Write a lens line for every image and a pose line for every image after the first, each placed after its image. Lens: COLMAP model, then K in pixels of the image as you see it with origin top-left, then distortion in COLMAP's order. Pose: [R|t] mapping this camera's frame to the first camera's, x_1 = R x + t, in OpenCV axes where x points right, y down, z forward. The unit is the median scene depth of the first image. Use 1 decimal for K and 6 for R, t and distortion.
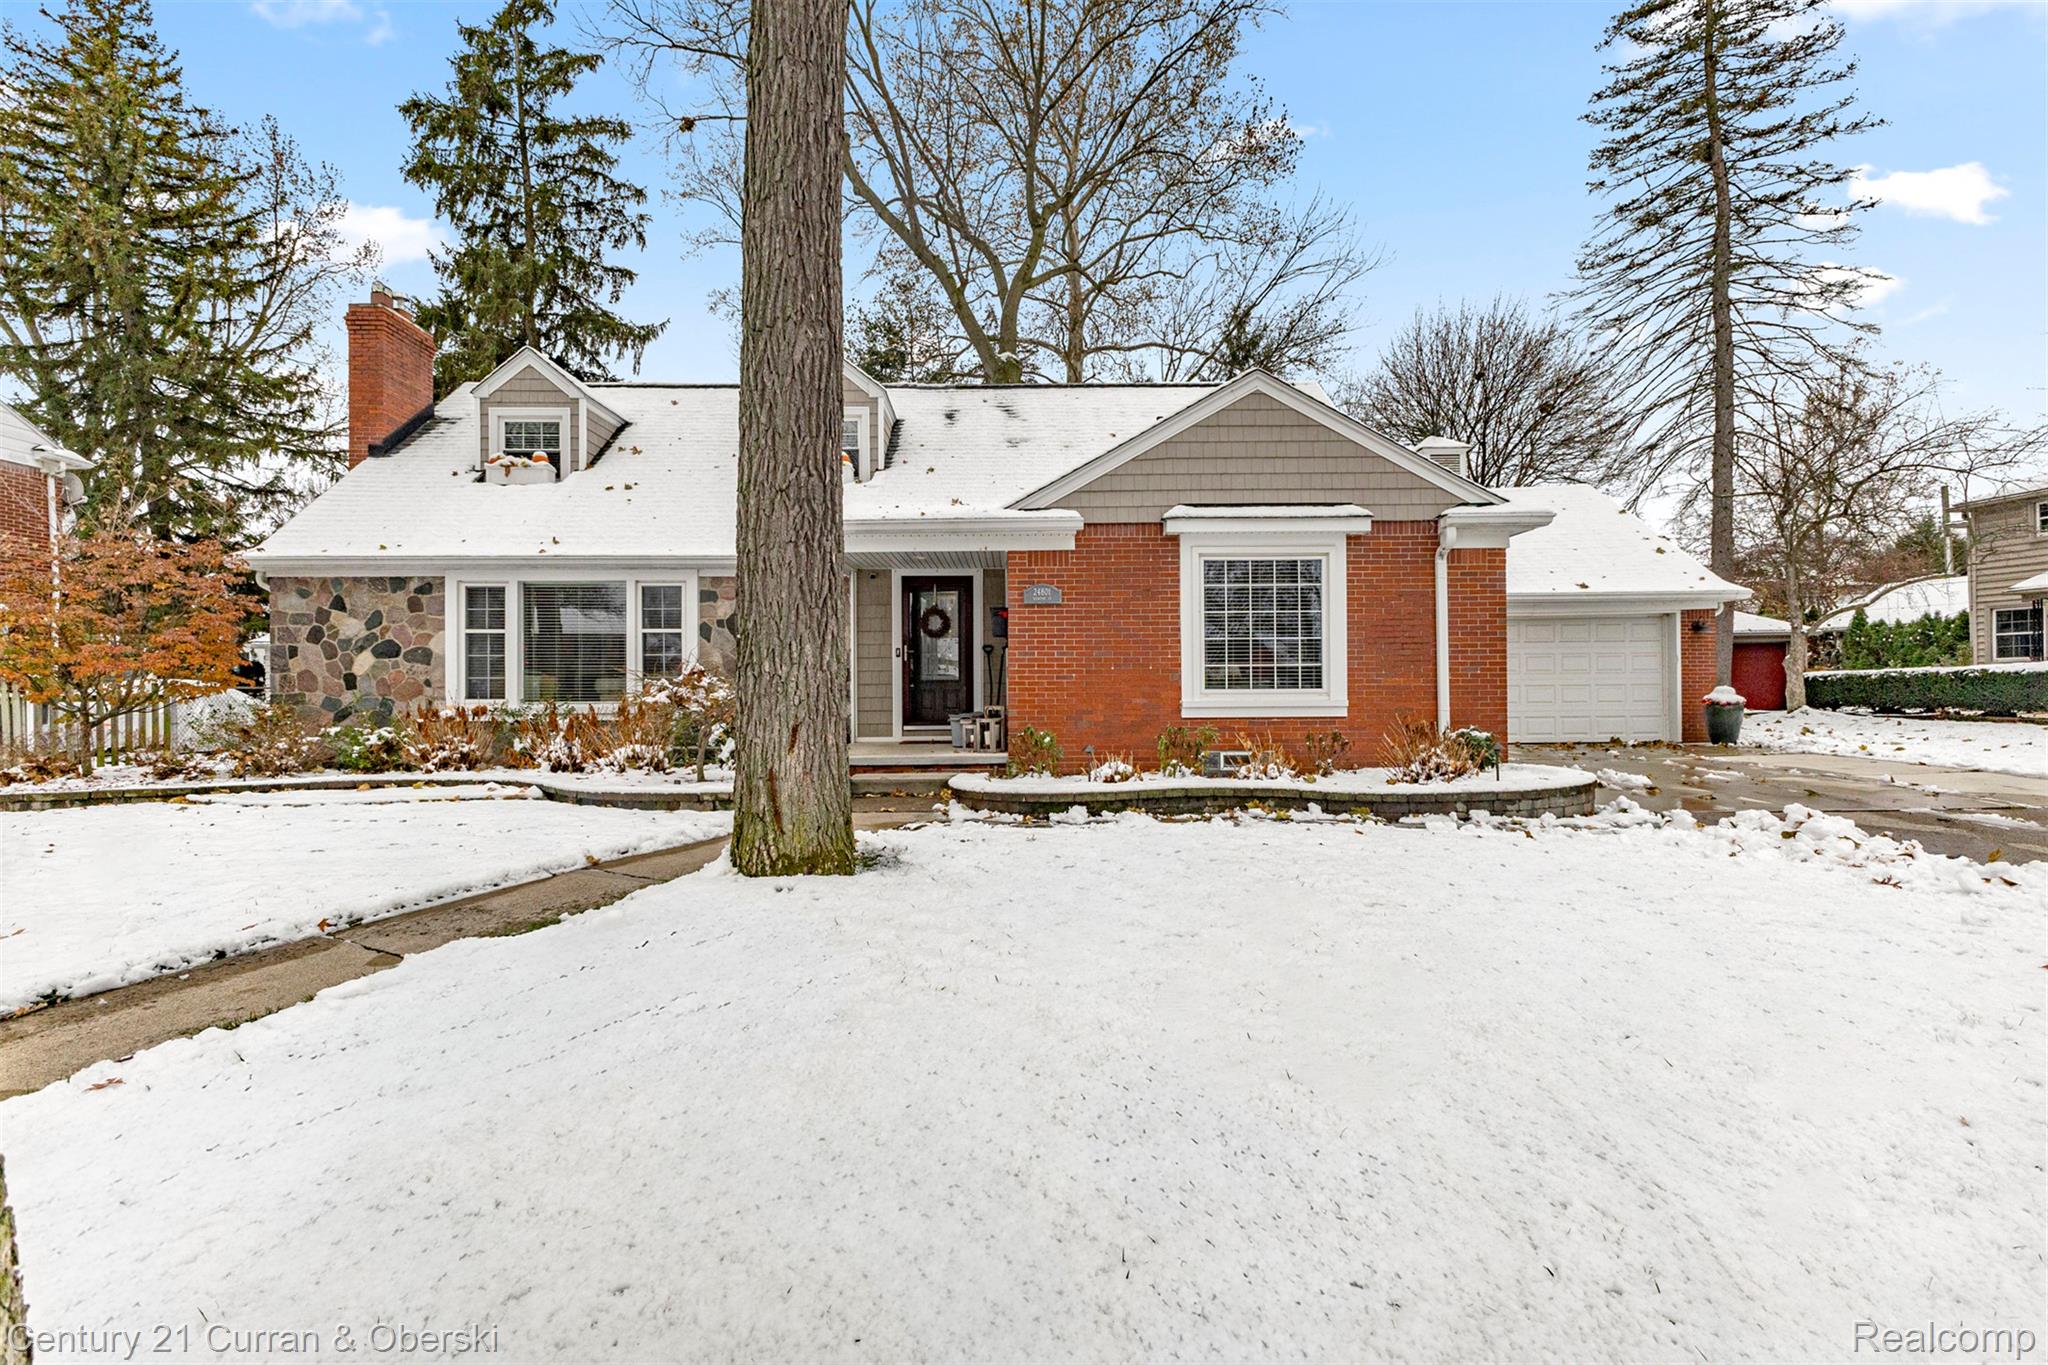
lens RADIAL K [[814.2, 0, 1024.5], [0, 814.2, 656.6], [0, 0, 1]] dist [0.008541, -0.000093]
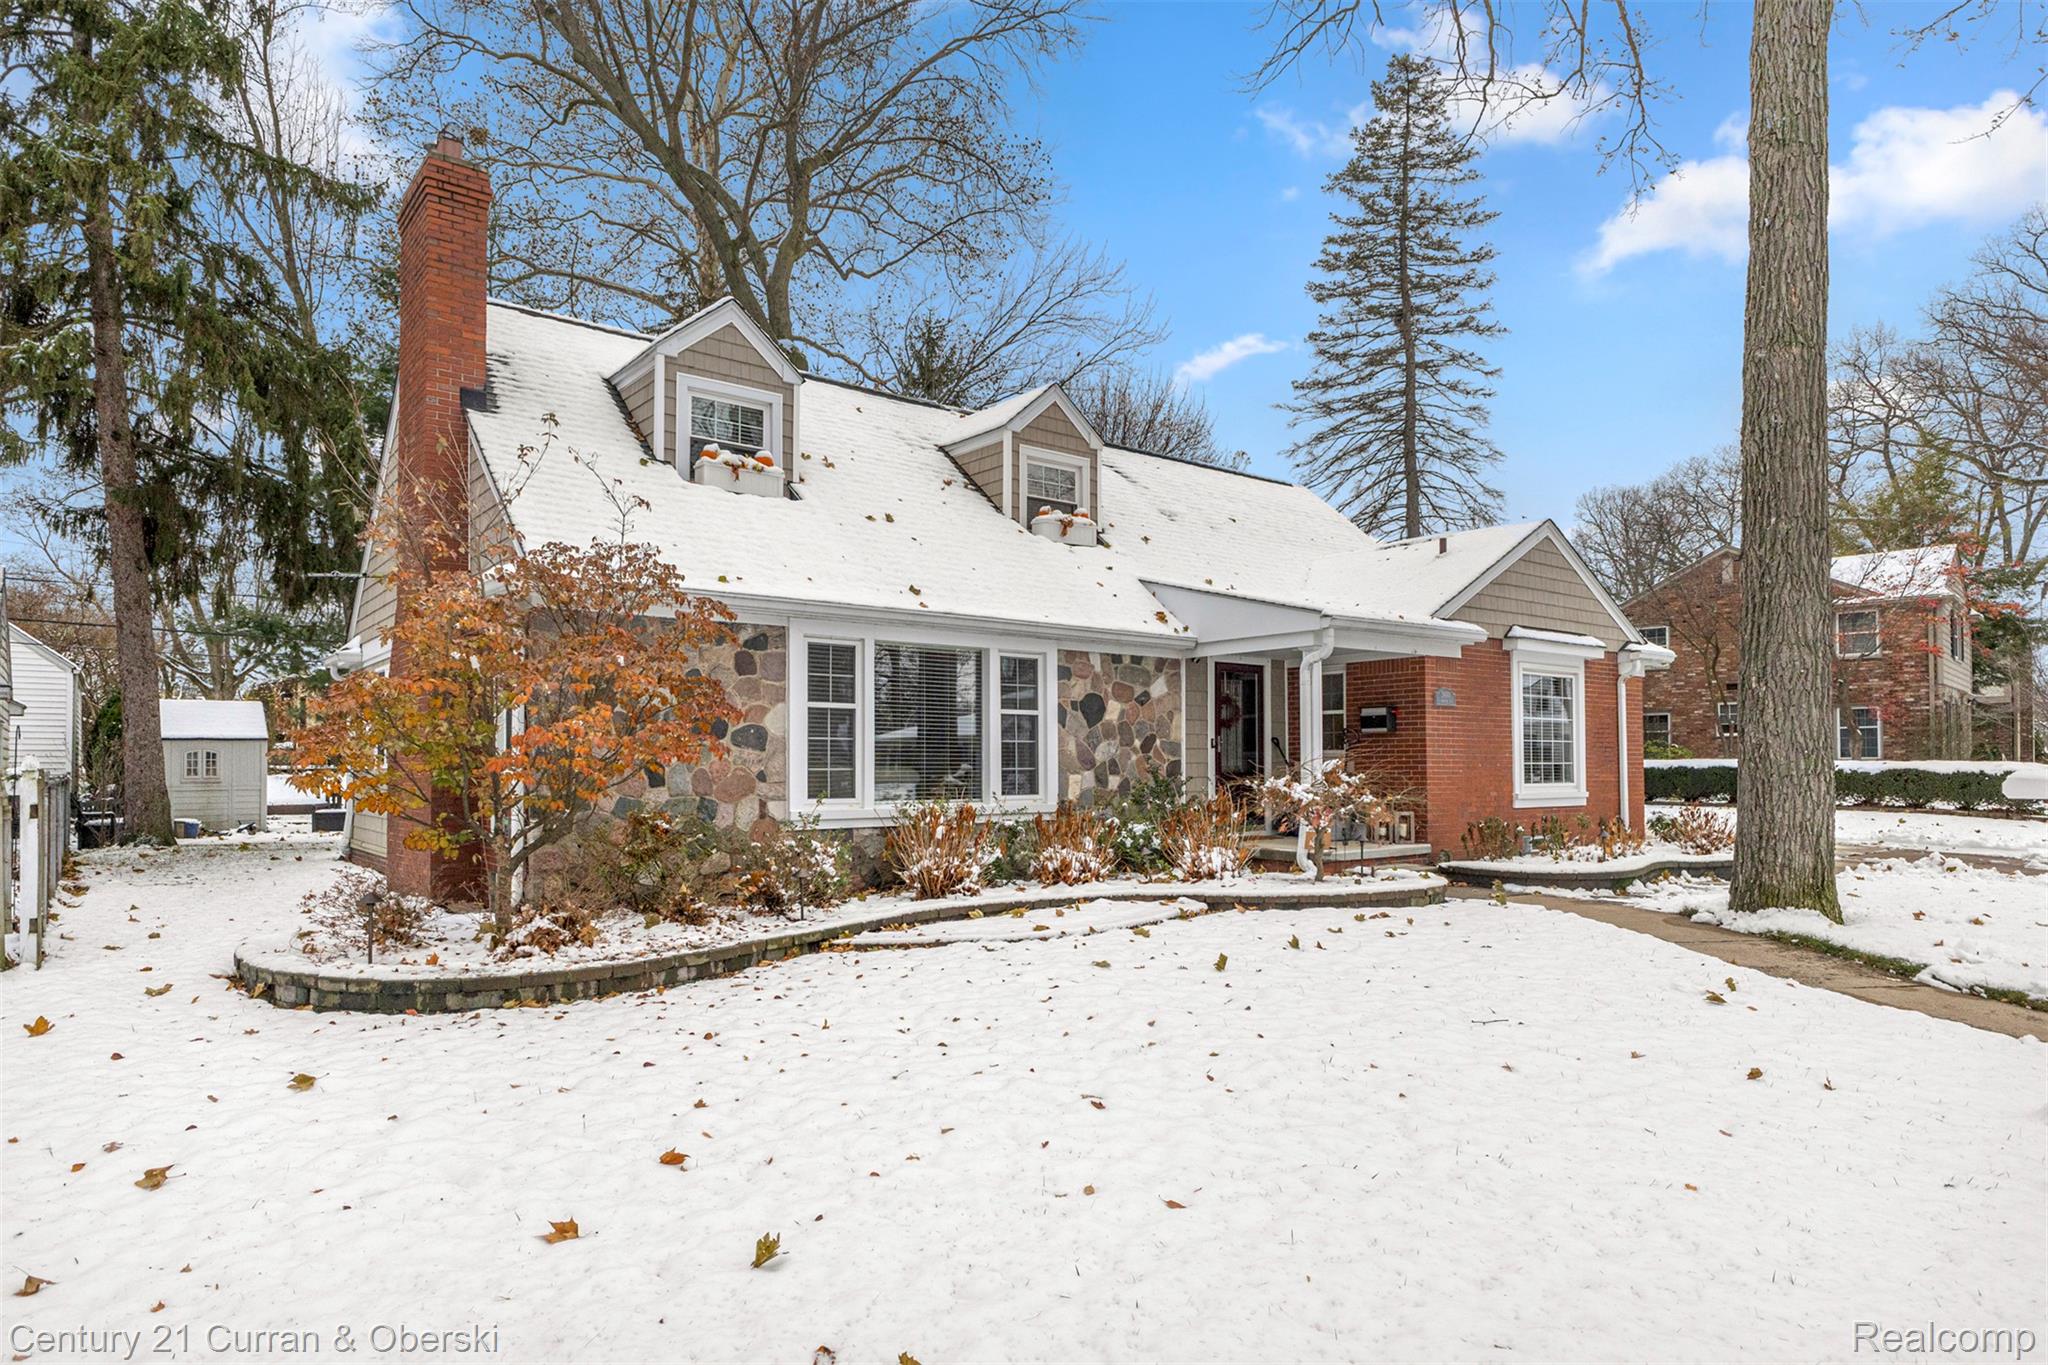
lens RADIAL K [[1123.5, 0, 1024.0], [0, 1123.5, 682.5], [0, 0, 1]] dist [-0.002213, -0.000204]
pose [[0.810799, 0.049424, 0.583235, -1.108852], [-0.023086, 0.998354, -0.052508, -0.002680], [-0.584870, 0.029109, 0.810605, 0.087040]]
